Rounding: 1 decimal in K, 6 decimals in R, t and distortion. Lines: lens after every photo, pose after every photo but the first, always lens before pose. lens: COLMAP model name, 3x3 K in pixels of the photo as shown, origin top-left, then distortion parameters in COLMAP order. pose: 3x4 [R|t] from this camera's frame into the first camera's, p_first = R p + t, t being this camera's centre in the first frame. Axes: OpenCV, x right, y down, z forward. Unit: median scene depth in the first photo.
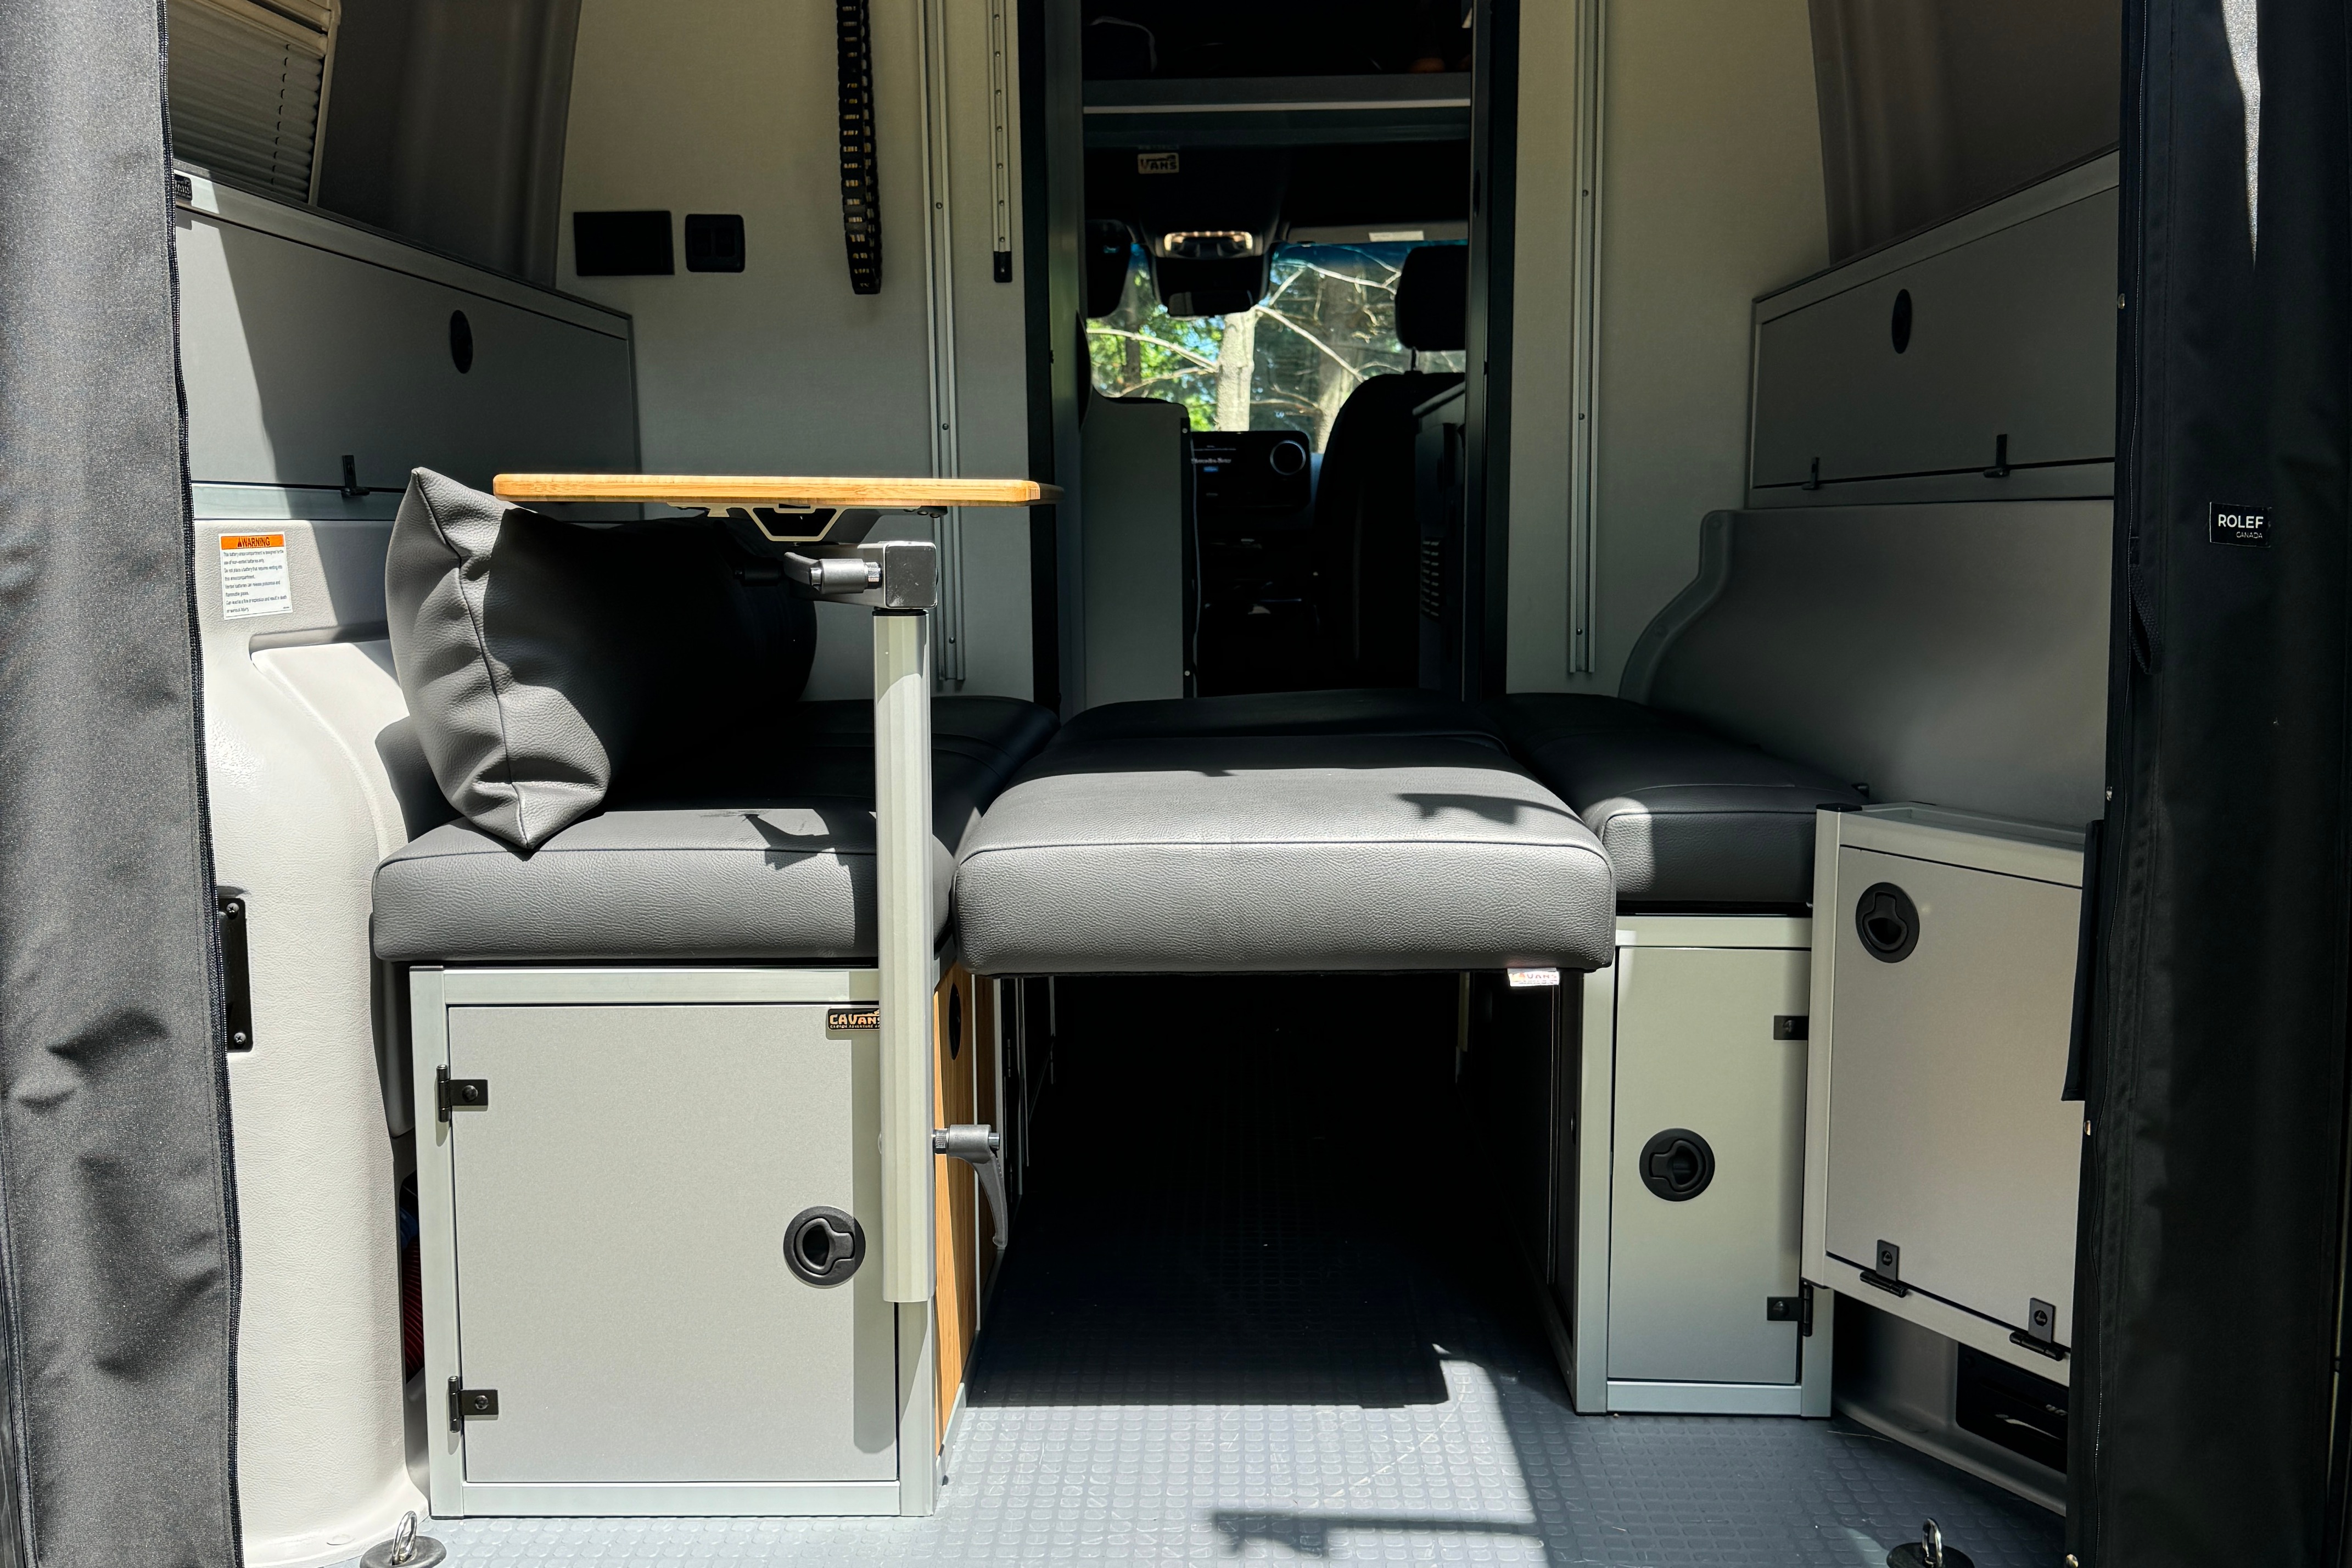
lens RADIAL K [[1940.8, 0, 1217.0], [0, 1940.8, 718.2], [0, 0, 1]] dist [0.046790, -0.023773]
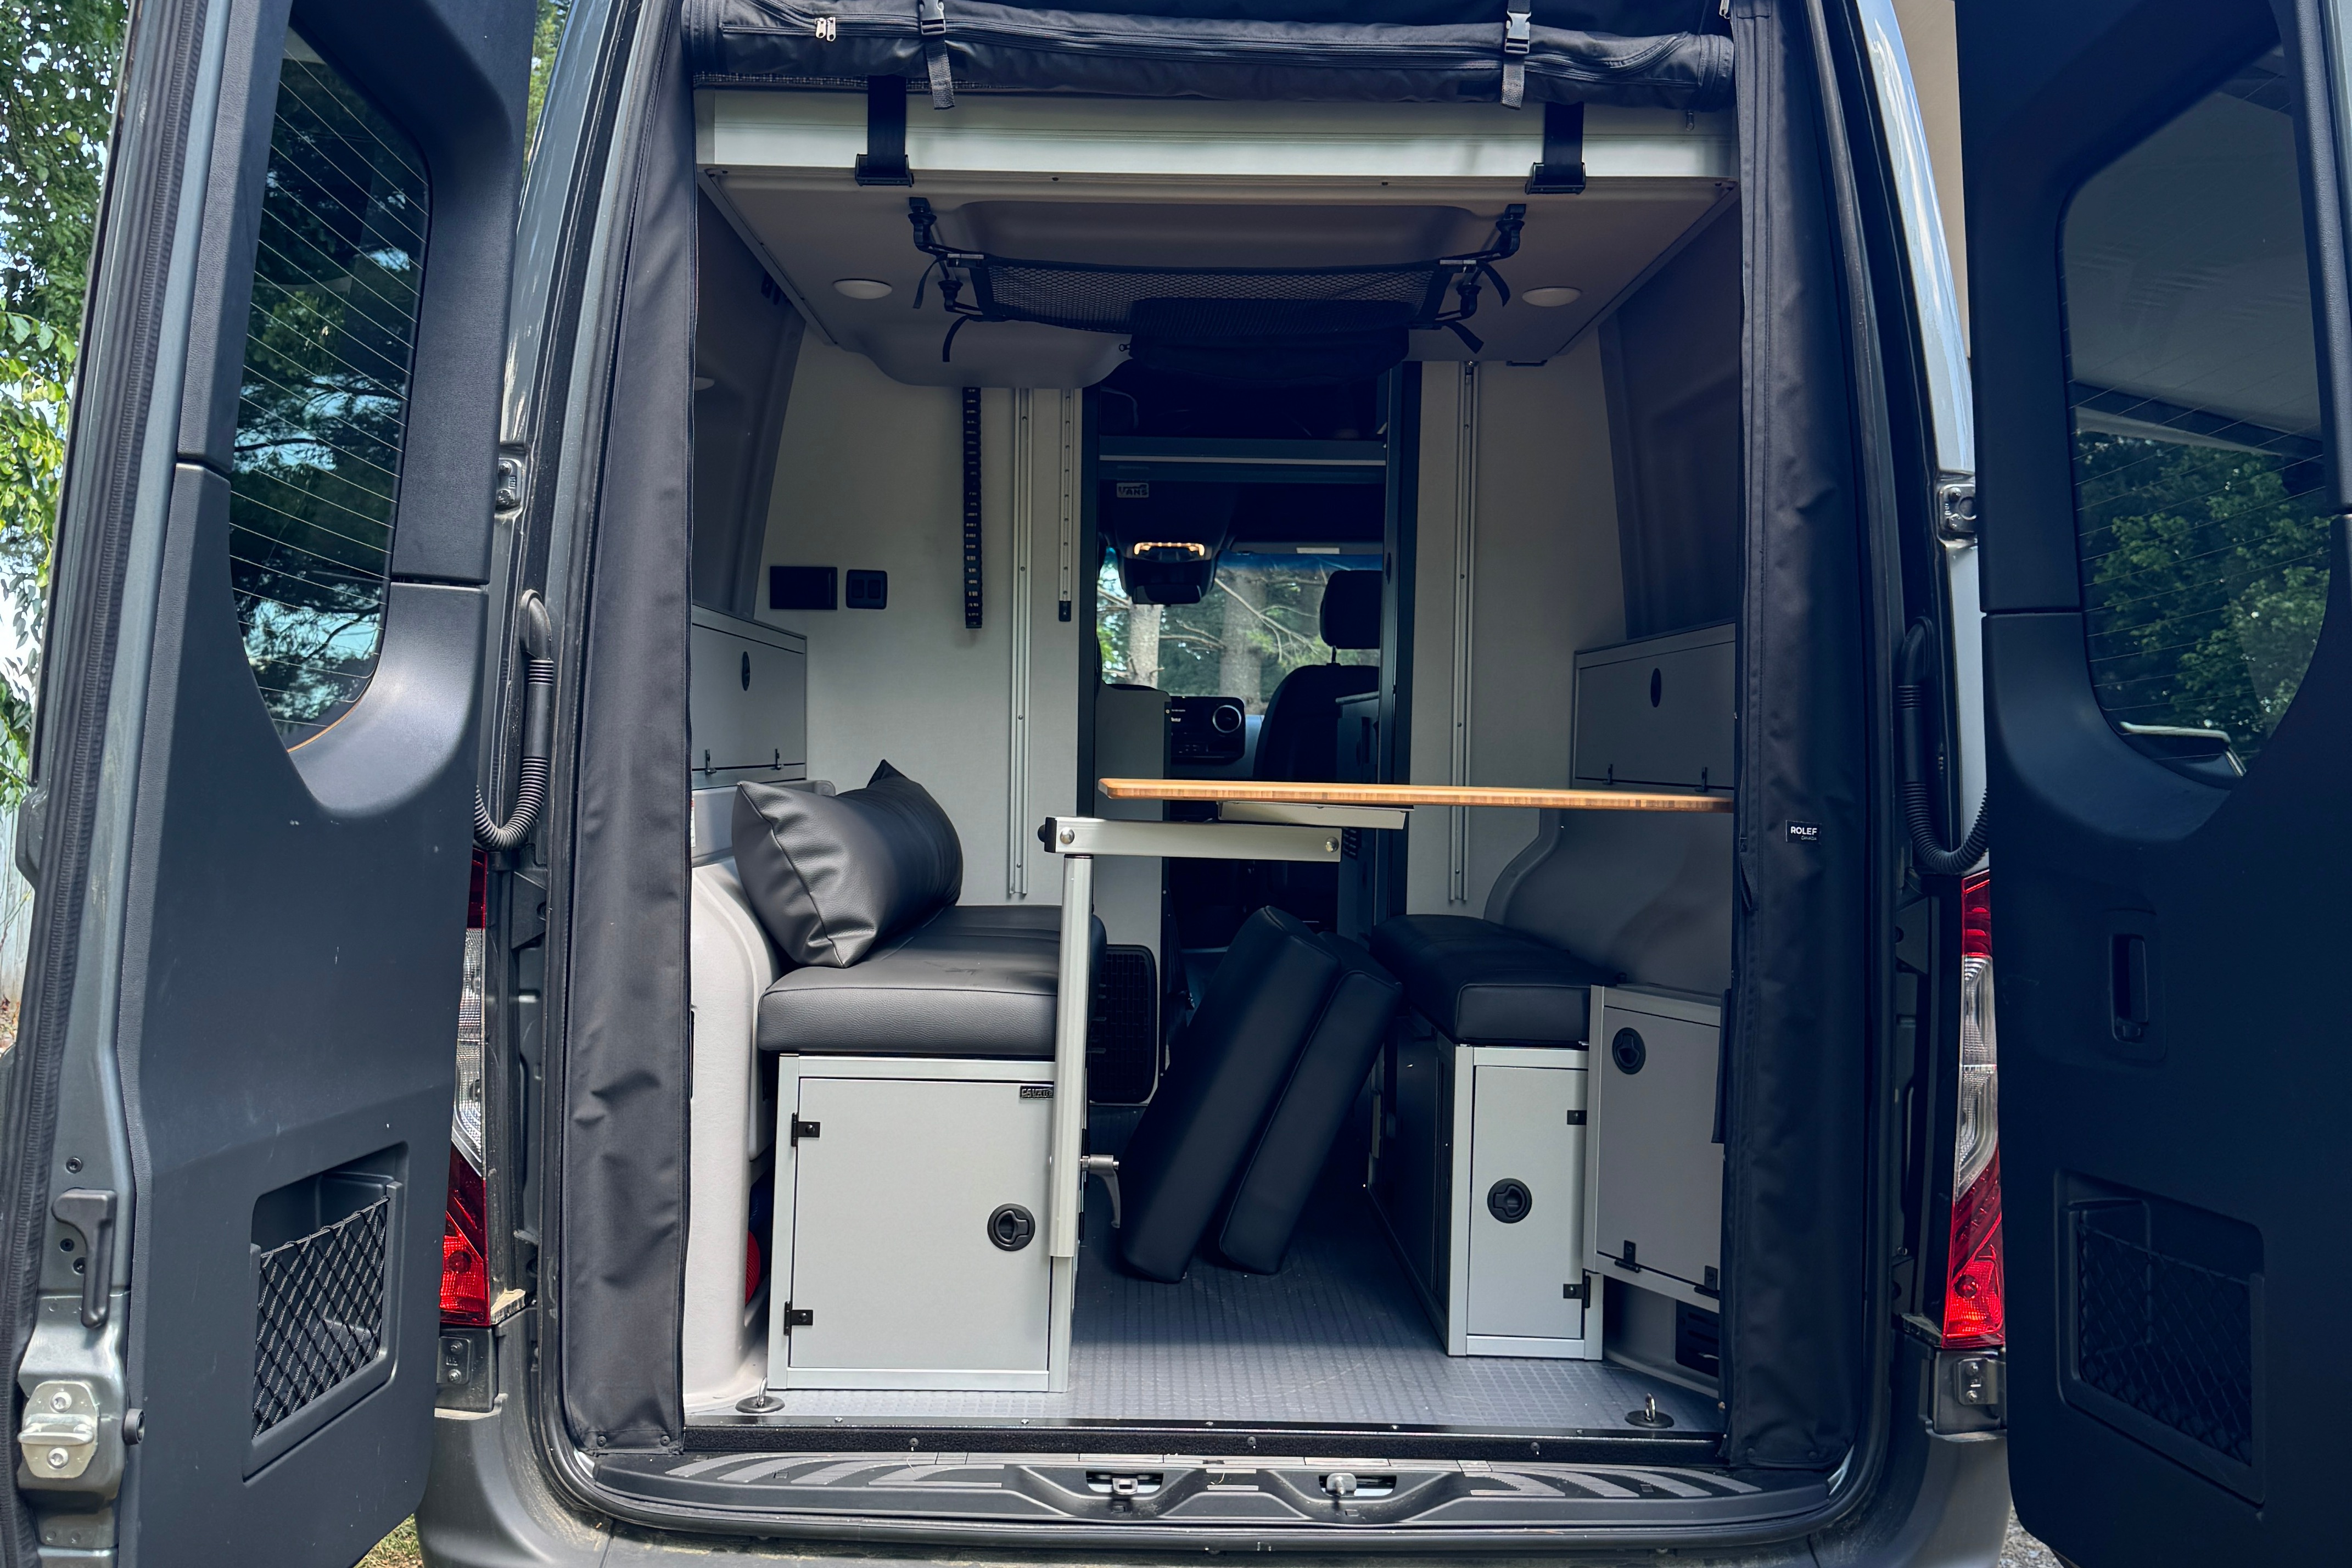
lens RADIAL K [[1692.6, 0, 1181.3], [0, 1692.6, 758.9], [0, 0, 1]] dist [0.062501, -0.052348]
pose [[0.999433, 0.027881, 0.018874, -0.081155], [-0.025825, 0.994494, -0.101562, 0.009430], [-0.021602, 0.101017, 0.994650, -0.472089]]
